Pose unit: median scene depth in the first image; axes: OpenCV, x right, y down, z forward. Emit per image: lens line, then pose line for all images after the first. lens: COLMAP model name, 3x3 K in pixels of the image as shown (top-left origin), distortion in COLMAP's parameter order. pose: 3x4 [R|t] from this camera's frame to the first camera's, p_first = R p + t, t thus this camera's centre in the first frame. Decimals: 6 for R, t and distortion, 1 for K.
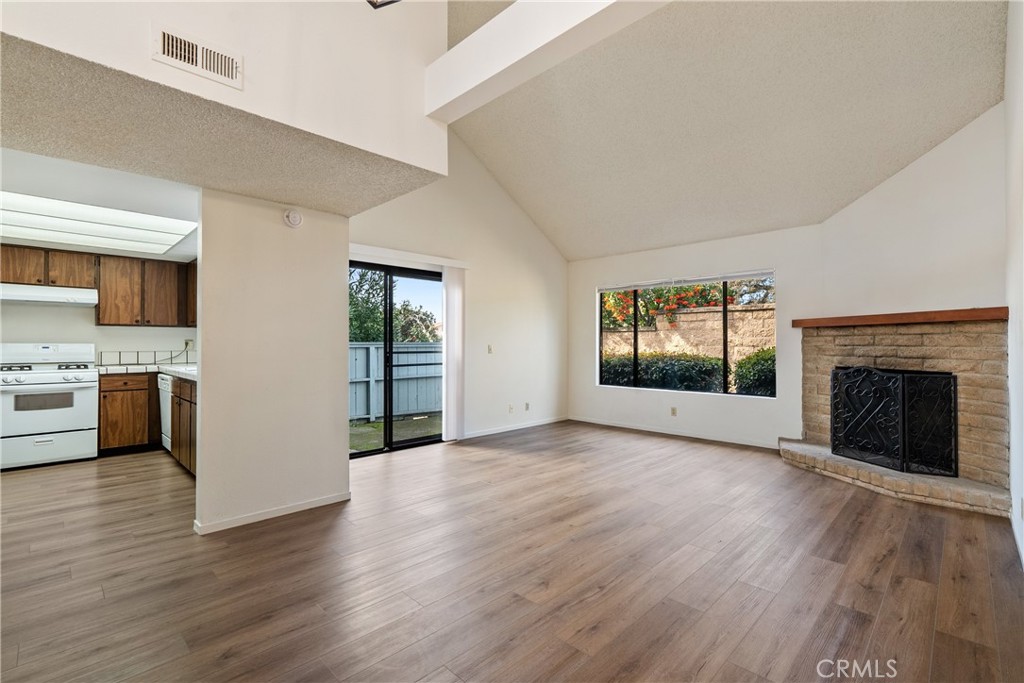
lens RADIAL K [[459.3, 0, 512.0], [0, 459.3, 341.5], [0, 0, 1]] dist [-0.002657, 0.000003]
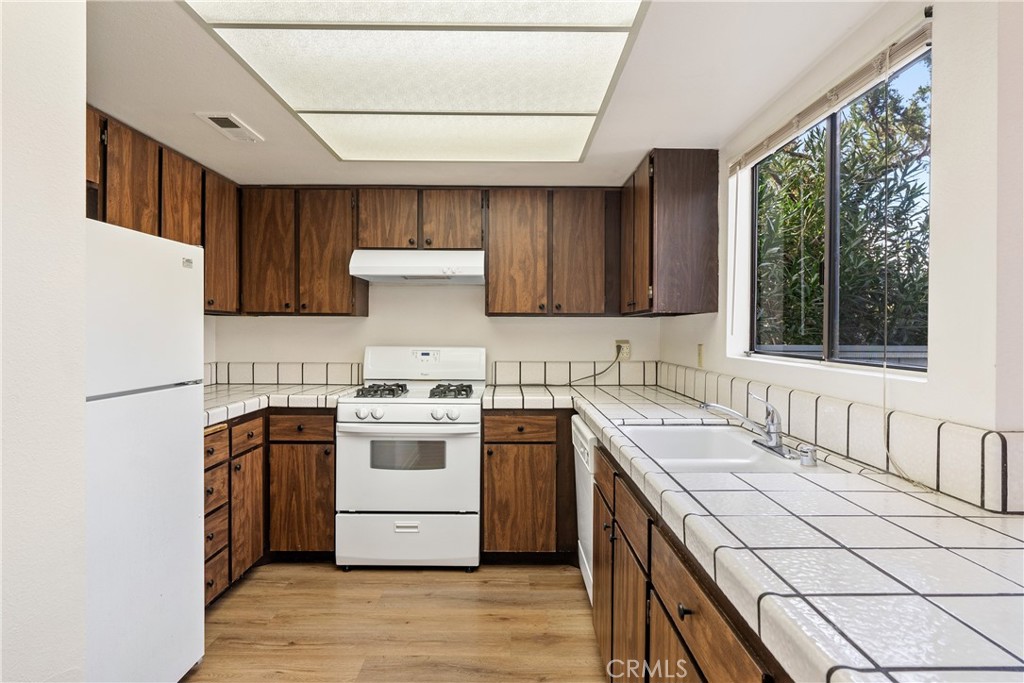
lens RADIAL K [[542.2, 0, 512.0], [0, 542.2, 341.5], [0, 0, 1]] dist [-0.015245, -0.000300]
pose [[0.705789, 0.012941, -0.708304, -0.434813], [0.000408, 0.999826, 0.018673, -0.017408], [0.708422, -0.013469, 0.705660, 0.582492]]
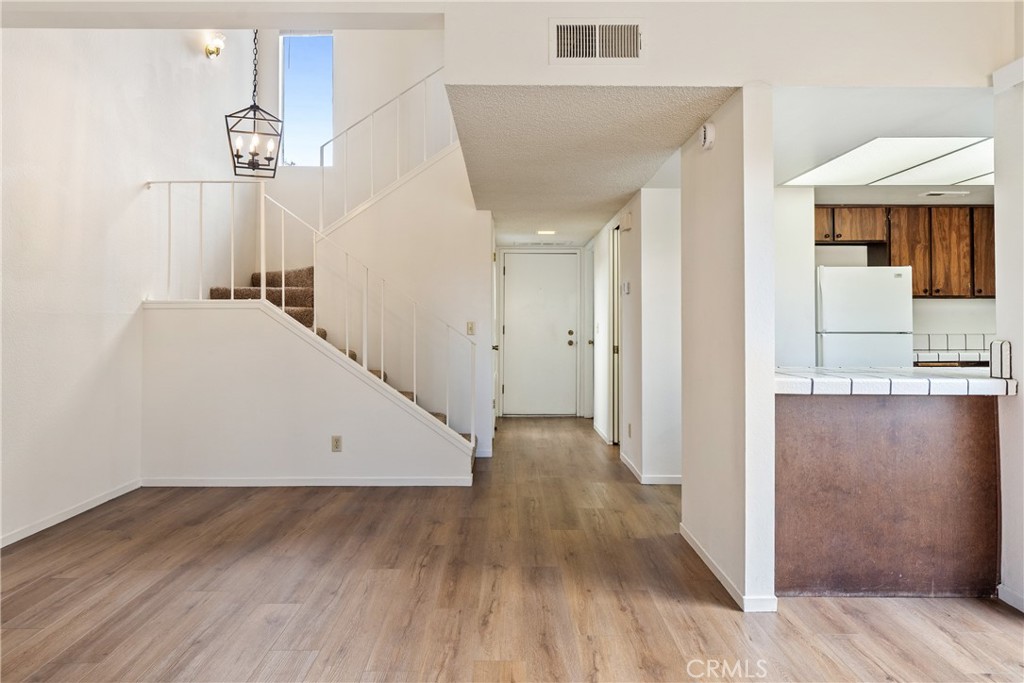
lens RADIAL K [[658.4, 0, 508.1], [0, 658.4, 293.1], [0, 0, 1]] dist [0.001142, 0.000977]
pose [[-0.710419, -0.033980, -0.702958, 0.285408], [0.001596, 0.998753, -0.049892, 0.010065], [0.703777, -0.036566, -0.709479, 1.004107]]
